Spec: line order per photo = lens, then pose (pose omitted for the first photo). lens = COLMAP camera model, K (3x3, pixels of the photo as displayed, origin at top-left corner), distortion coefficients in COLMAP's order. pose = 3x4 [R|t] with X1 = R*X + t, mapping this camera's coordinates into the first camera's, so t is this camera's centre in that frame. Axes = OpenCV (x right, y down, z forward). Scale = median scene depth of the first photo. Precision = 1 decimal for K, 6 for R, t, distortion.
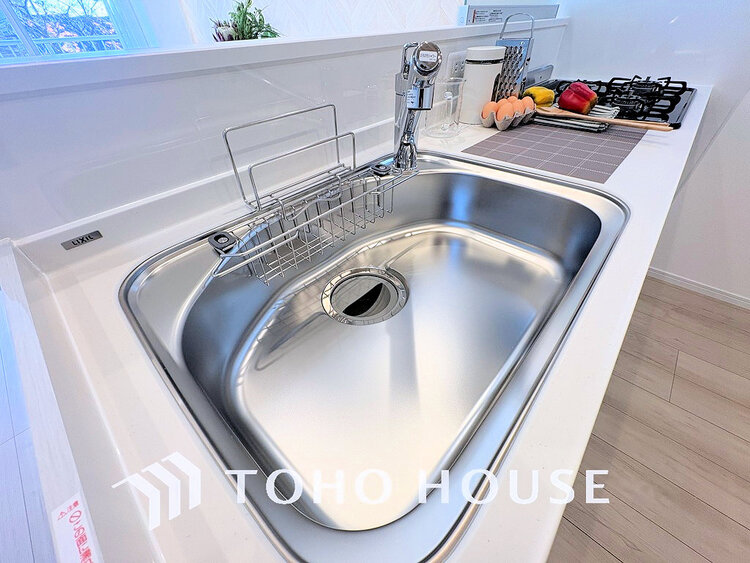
lens RADIAL K [[296.6, 0, 373.6], [0, 296.6, 281.2], [0, 0, 1]] dist [0.000915, -0.000073]
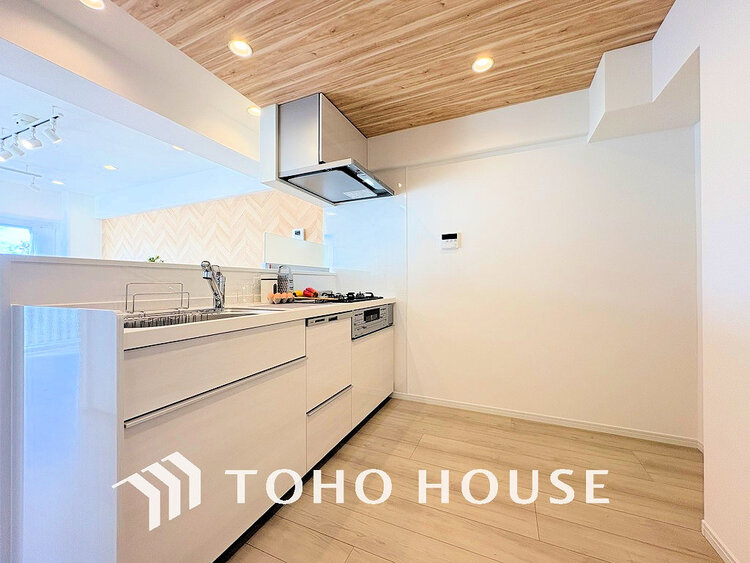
lens RADIAL K [[296.6, 0, 373.6], [0, 296.6, 281.2], [0, 0, 1]] dist [0.000915, -0.000073]
pose [[0.950800, 0.038064, 0.307458, 0.309640], [0.176790, 0.748308, -0.639359, 0.628963], [-0.254410, 0.662259, 0.704762, -0.582685]]
